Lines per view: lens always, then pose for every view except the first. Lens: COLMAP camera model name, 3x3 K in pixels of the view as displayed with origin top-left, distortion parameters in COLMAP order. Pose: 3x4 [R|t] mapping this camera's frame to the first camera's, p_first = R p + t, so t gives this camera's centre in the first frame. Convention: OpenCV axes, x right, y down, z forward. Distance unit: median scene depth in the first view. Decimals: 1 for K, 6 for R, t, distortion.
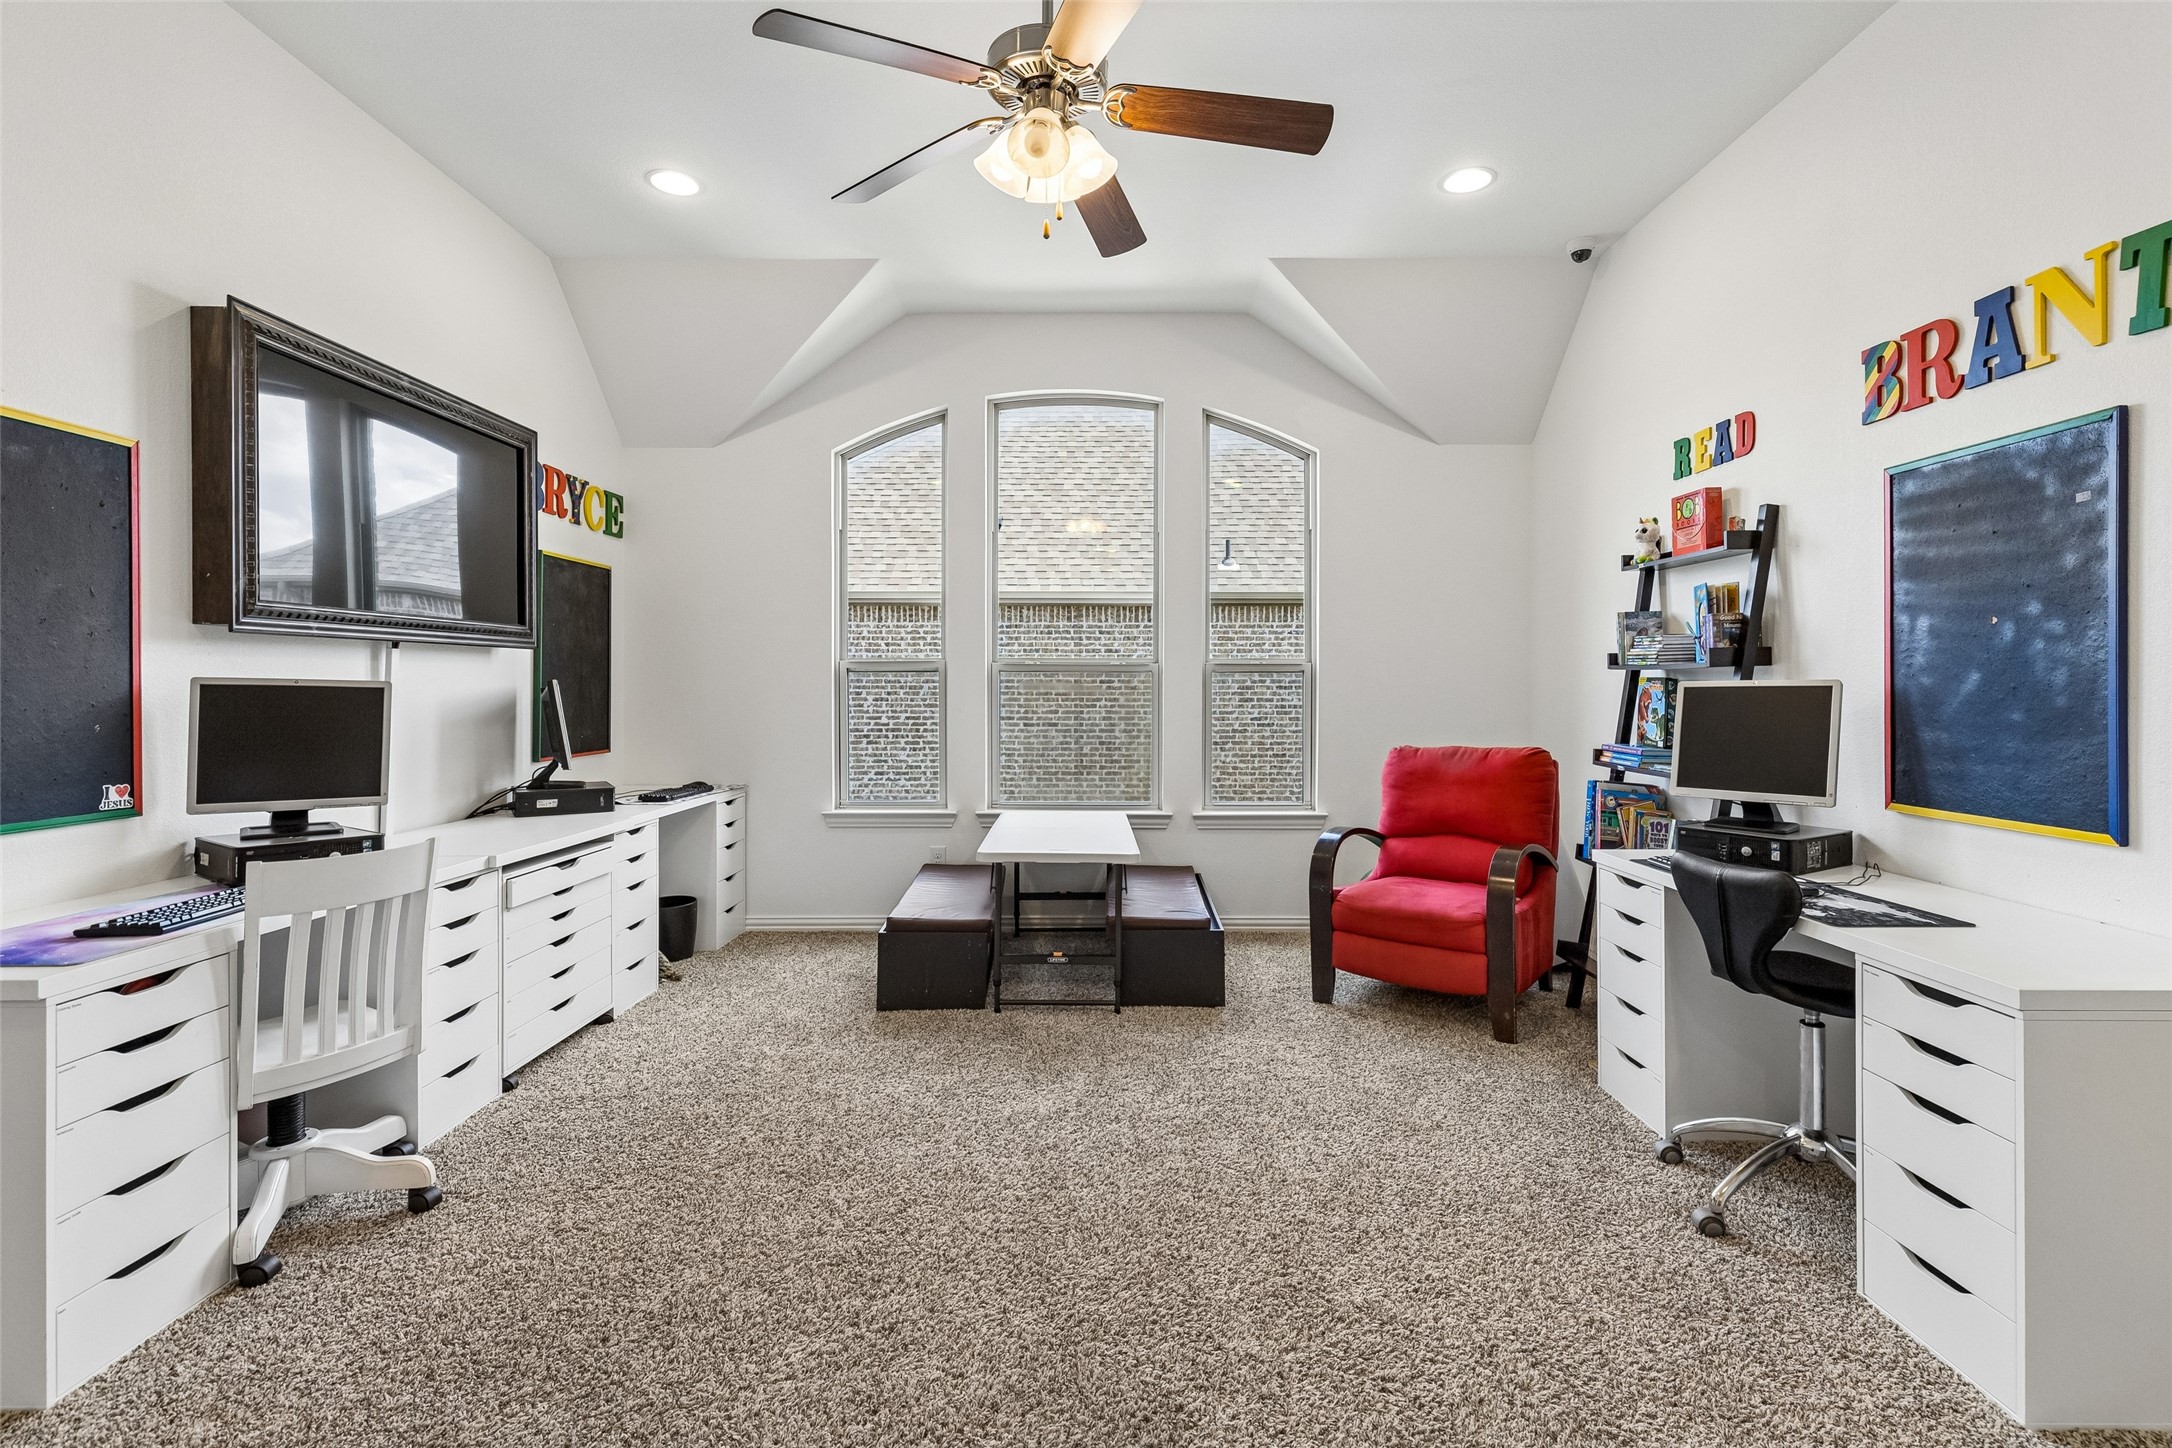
lens RADIAL K [[1003.5, 0, 1093.5], [0, 1003.5, 692.4], [0, 0, 1]] dist [0.011874, -0.004569]
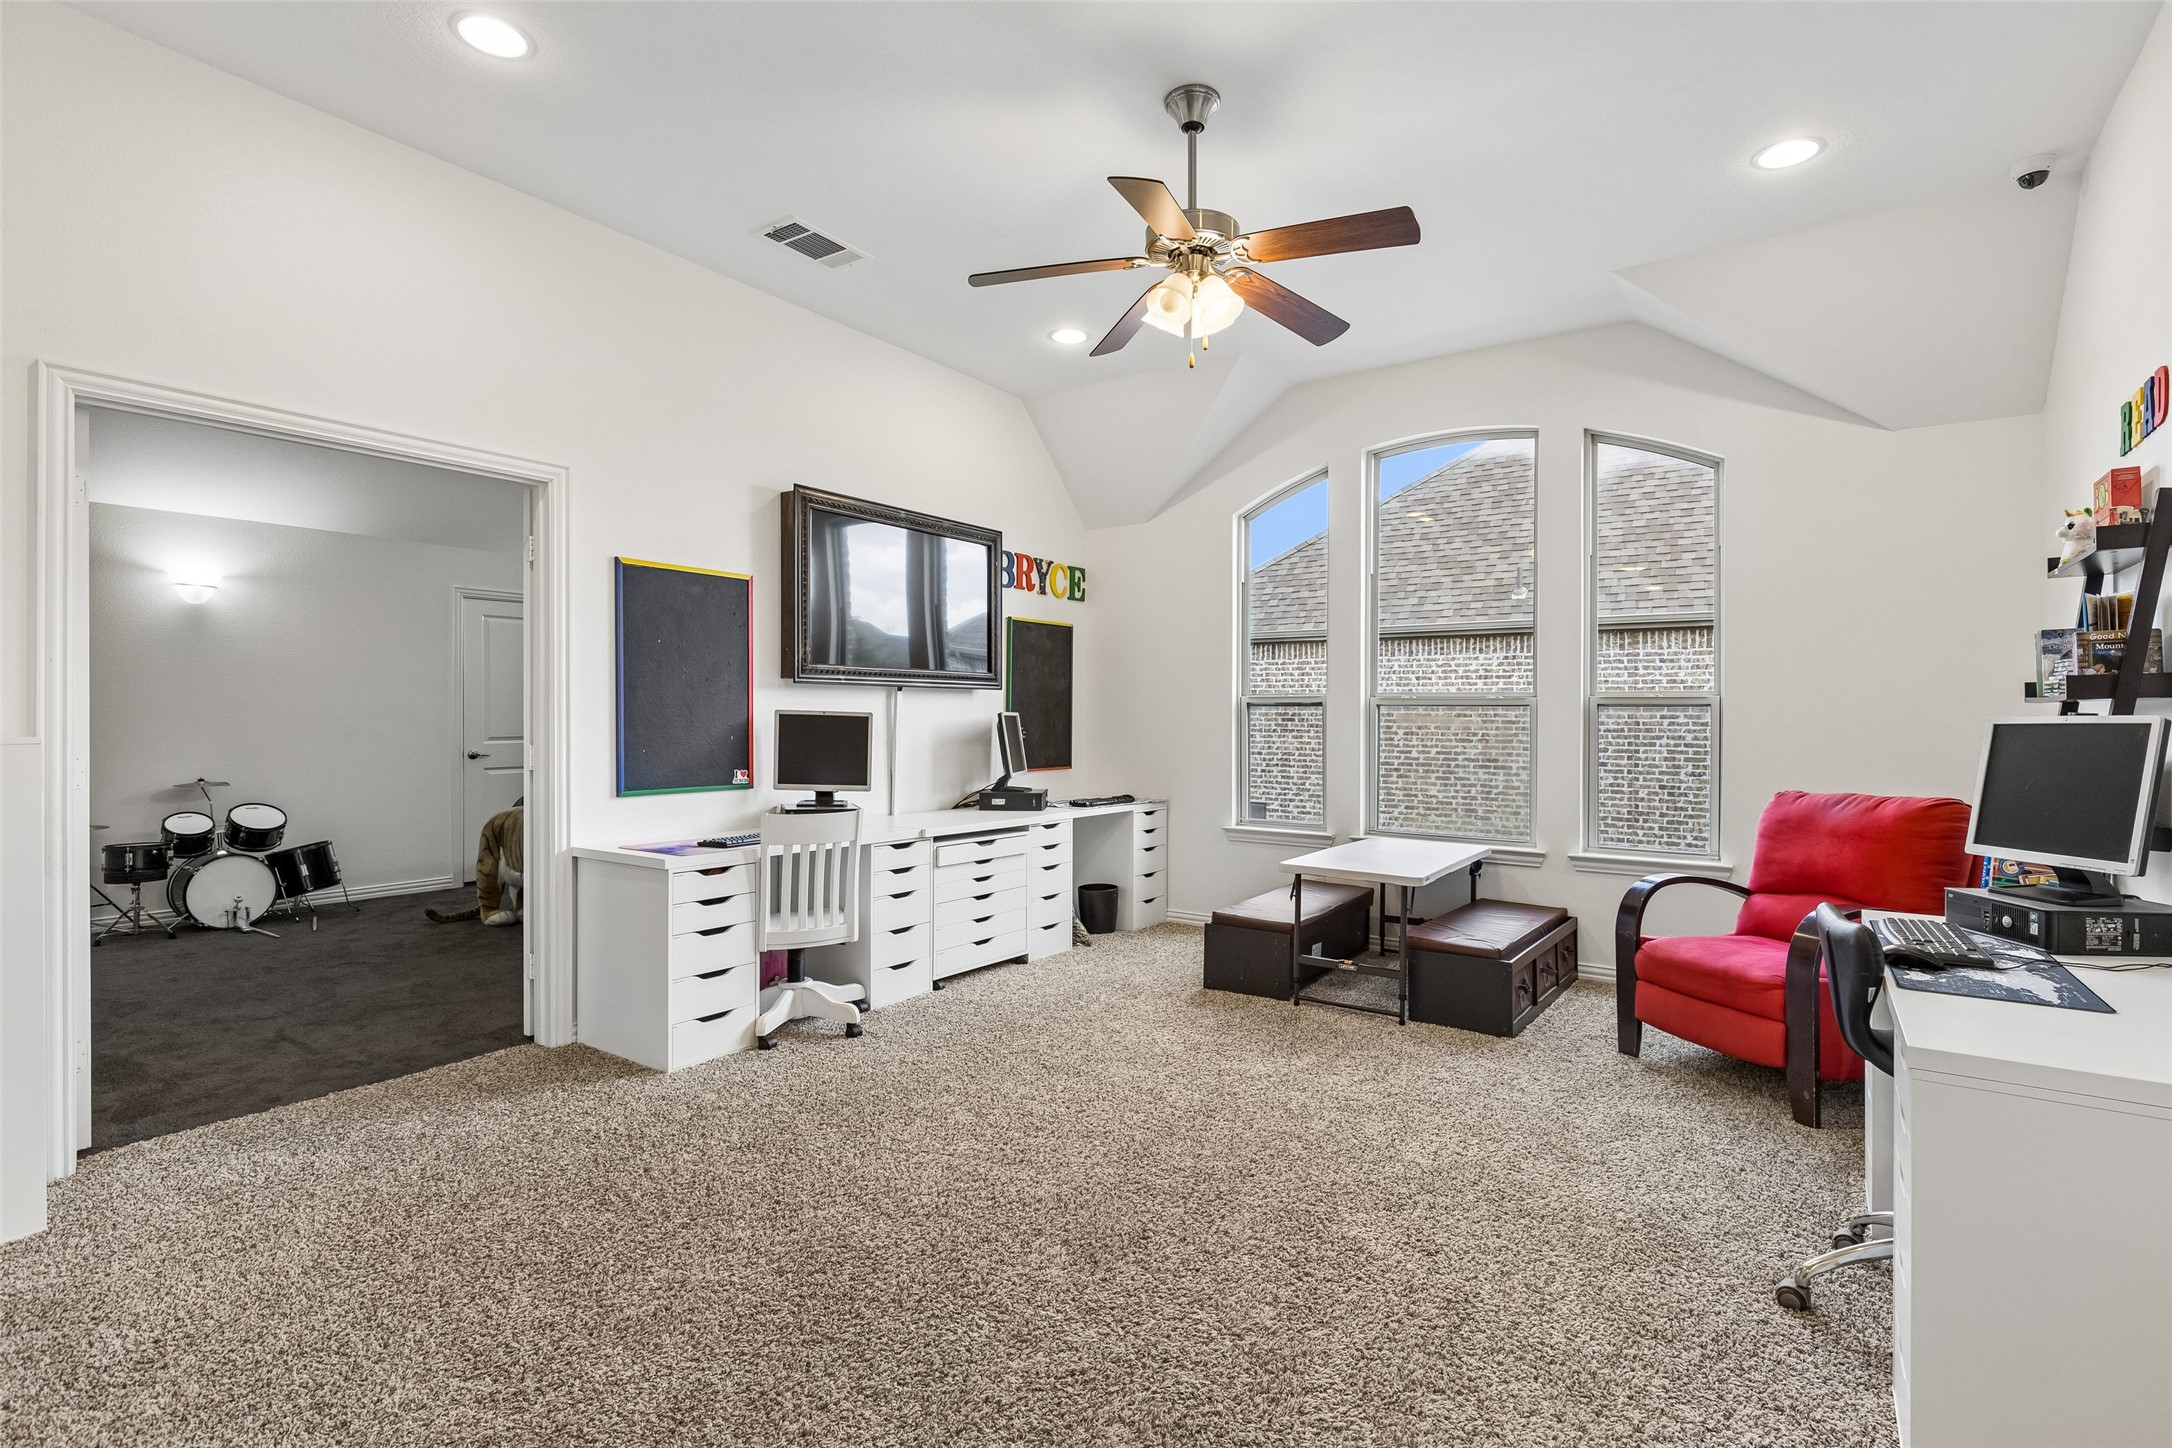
lens RADIAL K [[1042.7, 0, 1091.2], [0, 1042.7, 727.0], [0, 0, 1]] dist [-0.000500, -0.000898]
pose [[0.820451, 0.010735, -0.571615, 0.438204], [-0.010762, 0.999937, 0.003331, 0.002053], [0.571615, 0.003419, 0.820515, -0.116364]]
